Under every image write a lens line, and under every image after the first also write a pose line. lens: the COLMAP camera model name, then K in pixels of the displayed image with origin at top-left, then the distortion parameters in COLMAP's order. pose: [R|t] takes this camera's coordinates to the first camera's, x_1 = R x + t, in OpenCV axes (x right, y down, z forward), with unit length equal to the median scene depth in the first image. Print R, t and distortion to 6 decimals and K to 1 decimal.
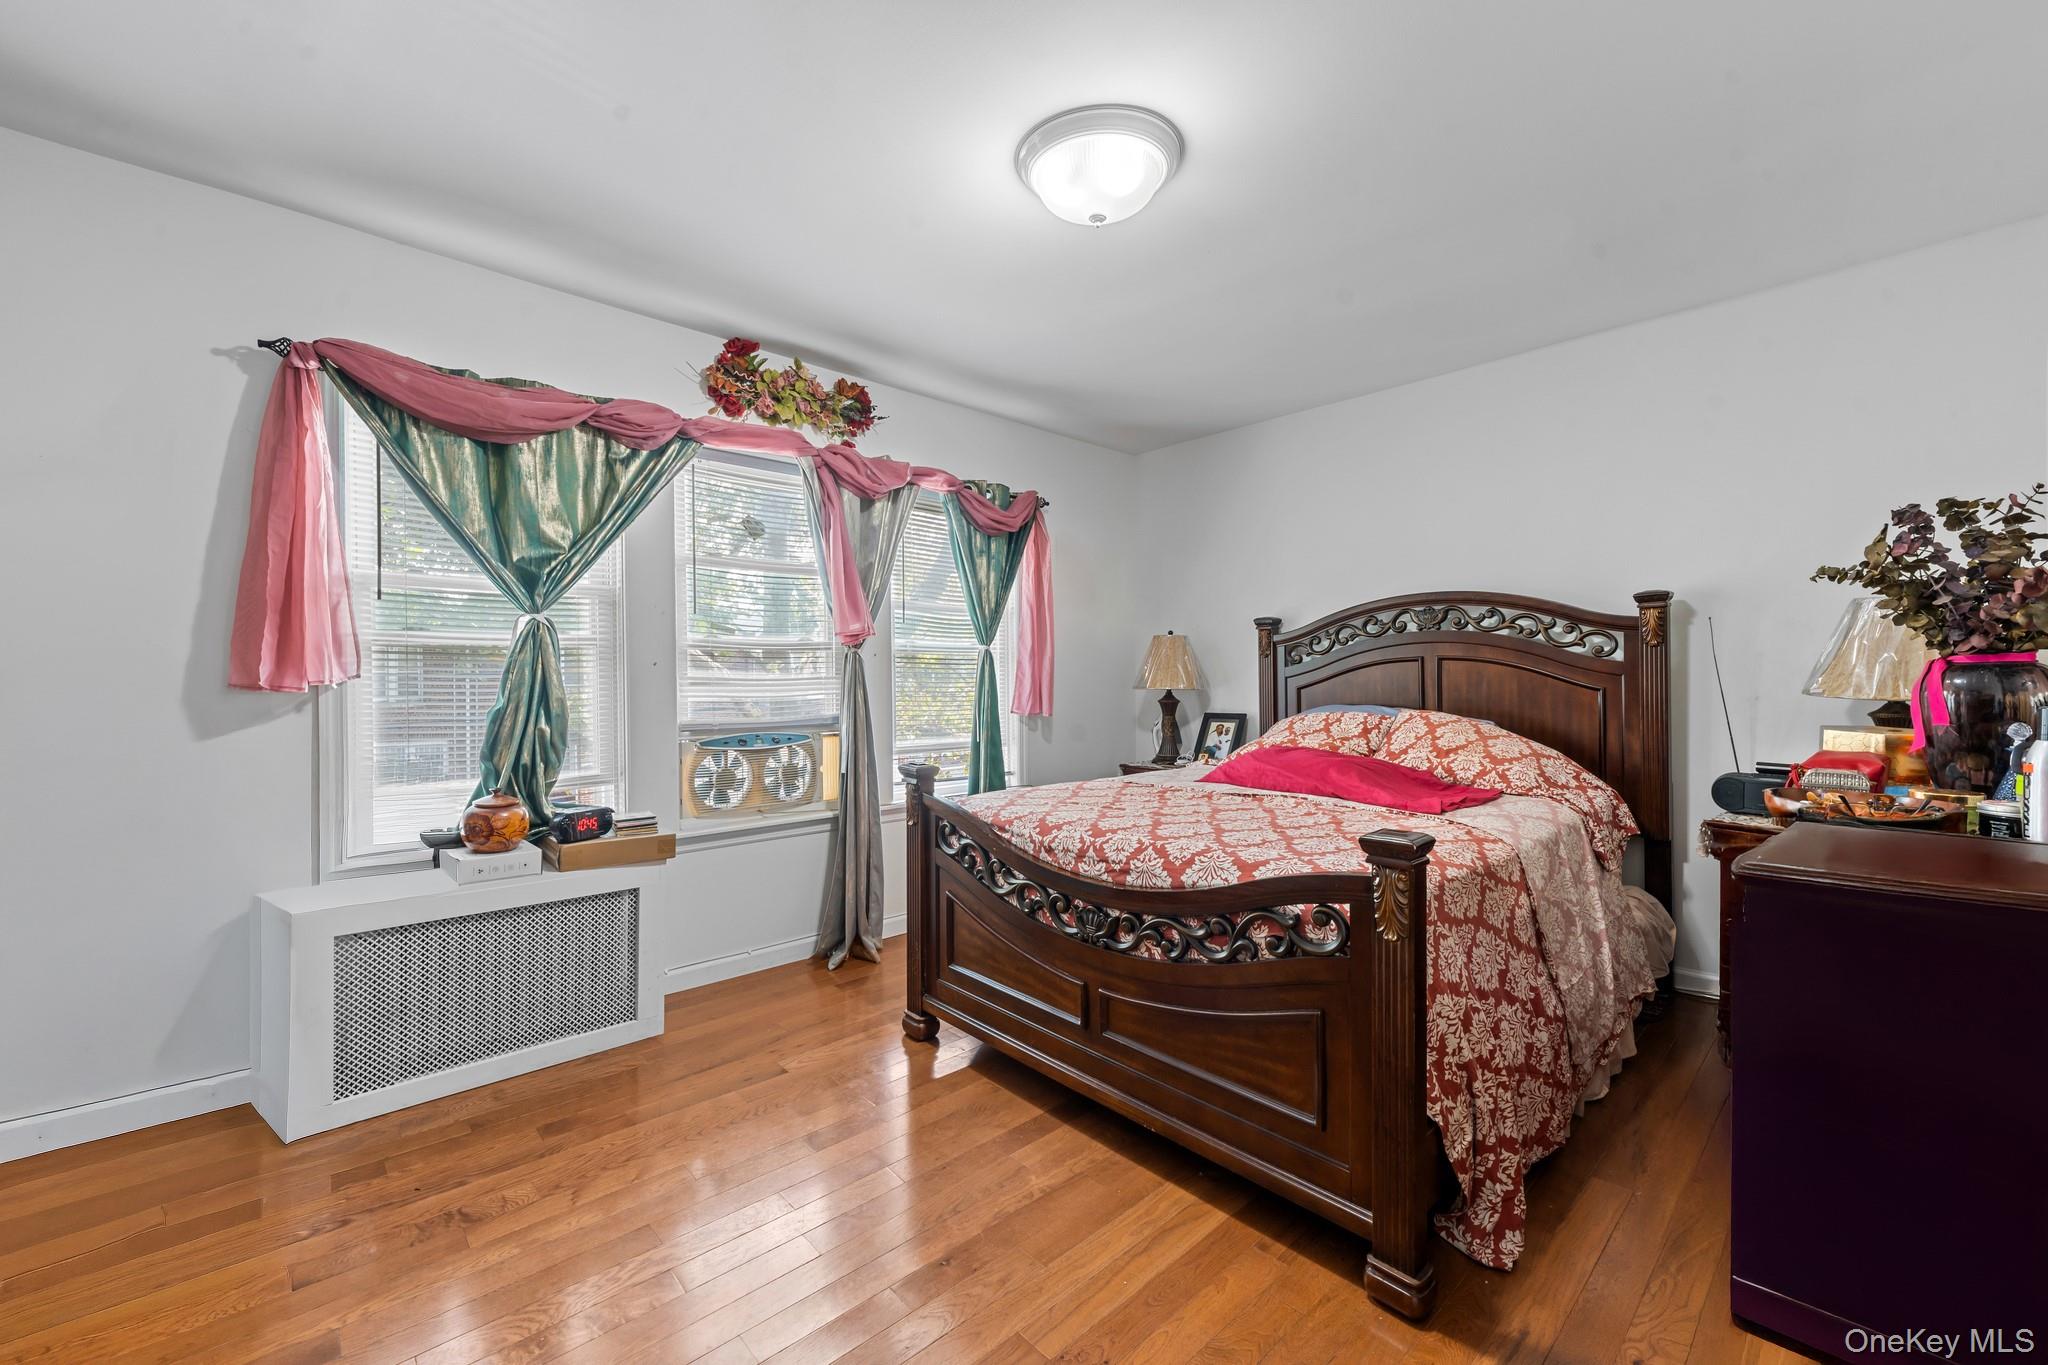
lens RADIAL K [[830.2, 0, 1031.3], [0, 830.2, 686.9], [0, 0, 1]] dist [0.002247, -0.000150]
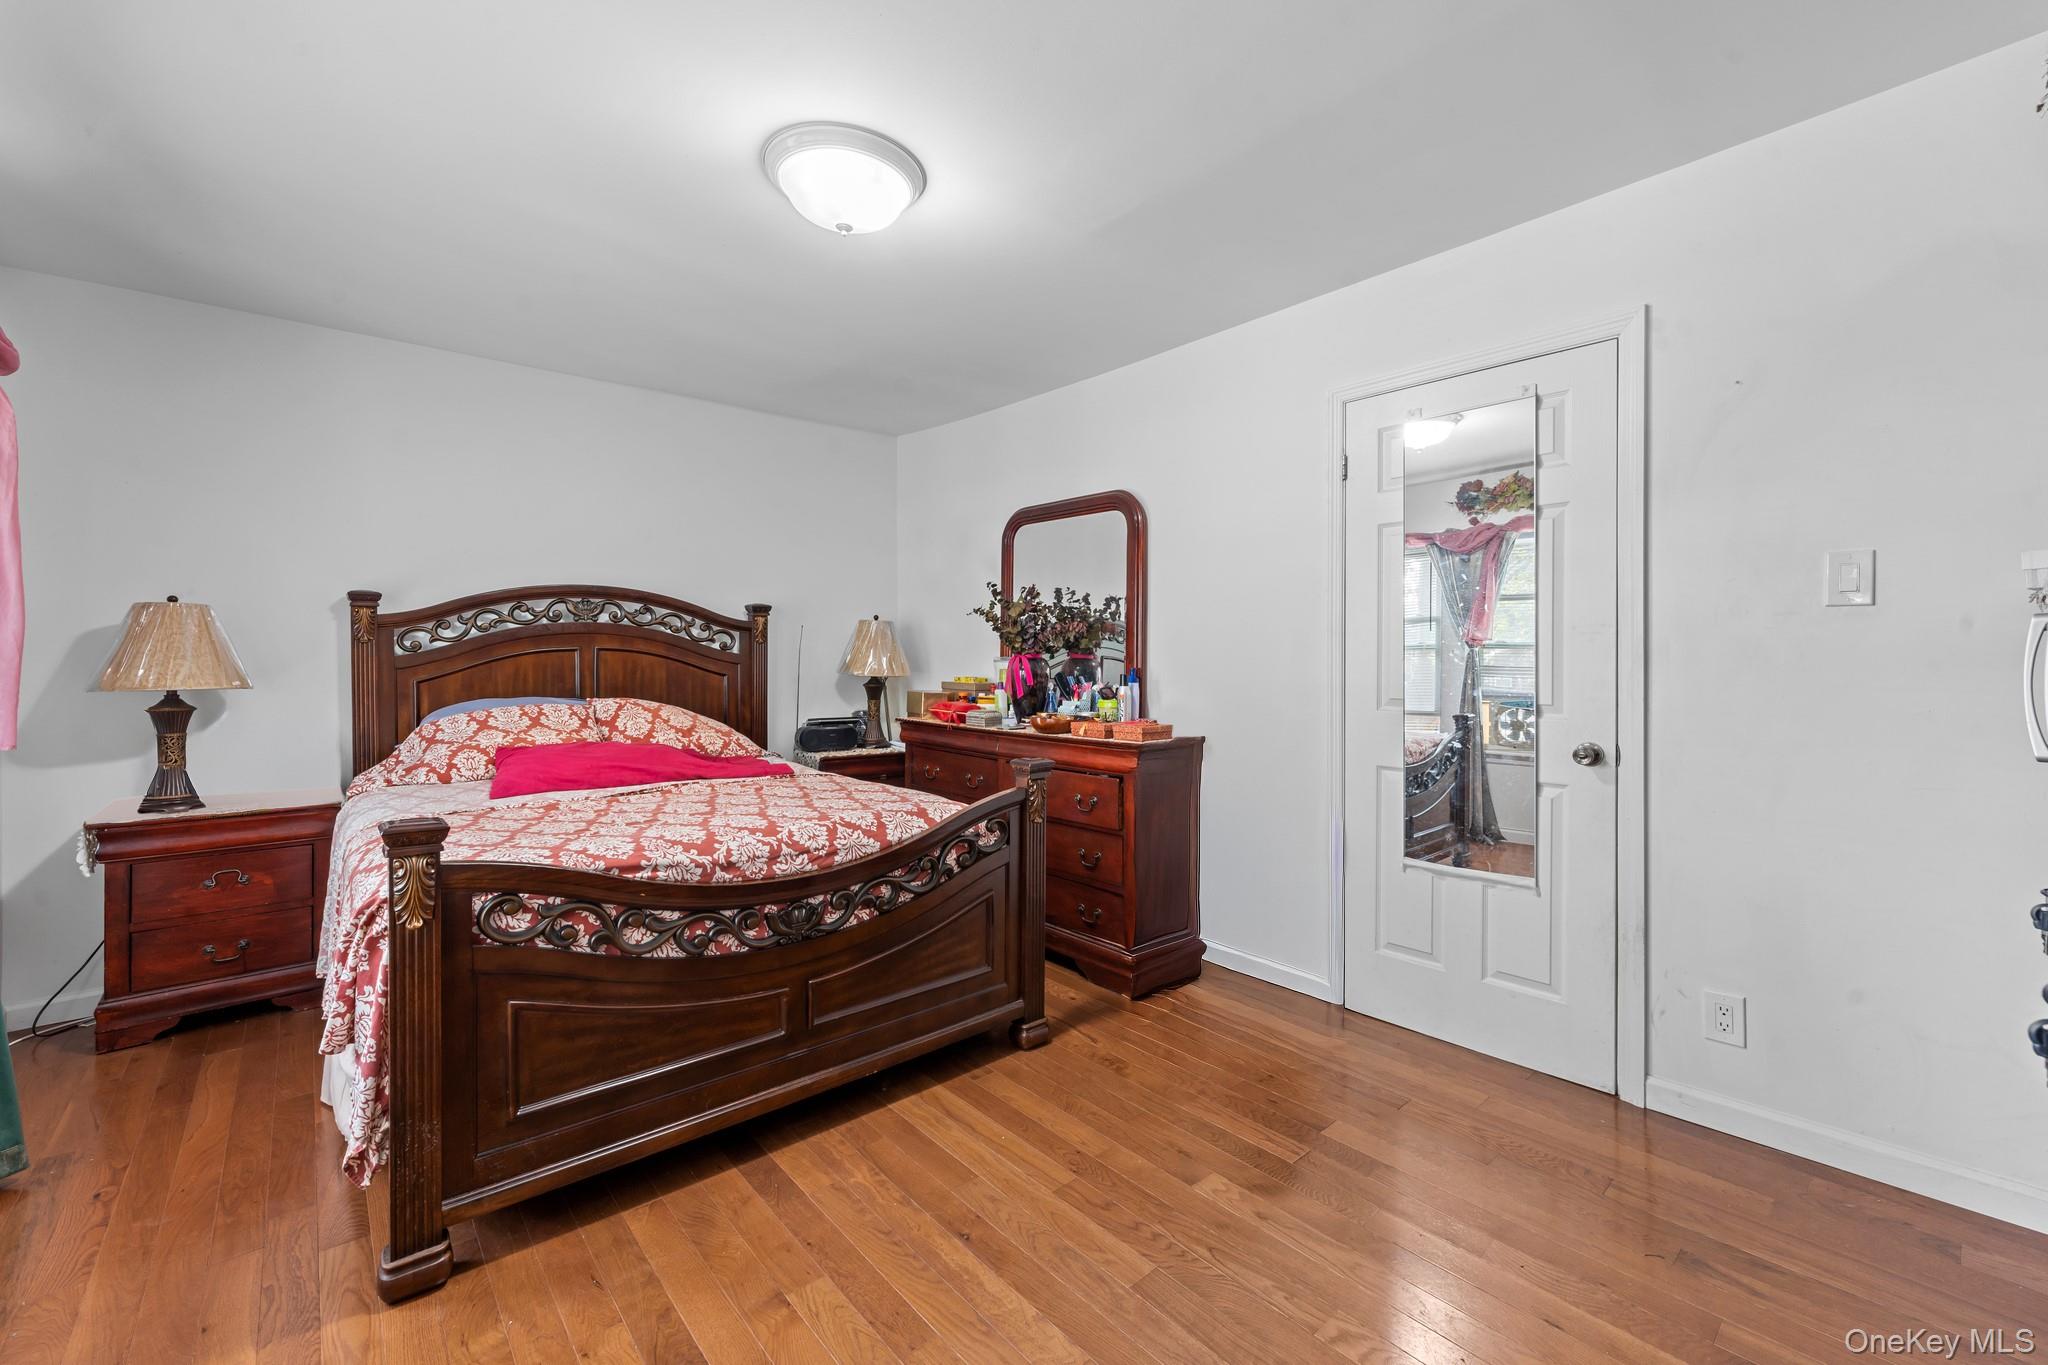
lens RADIAL K [[830.2, 0, 1030.6], [0, 830.2, 663.4], [0, 0, 1]] dist [0.002247, -0.000150]
pose [[0.029661, -0.002429, 0.999557, -0.797712], [0.018705, 0.999823, 0.001874, -0.011500], [-0.999385, 0.018641, 0.029701, 0.620389]]
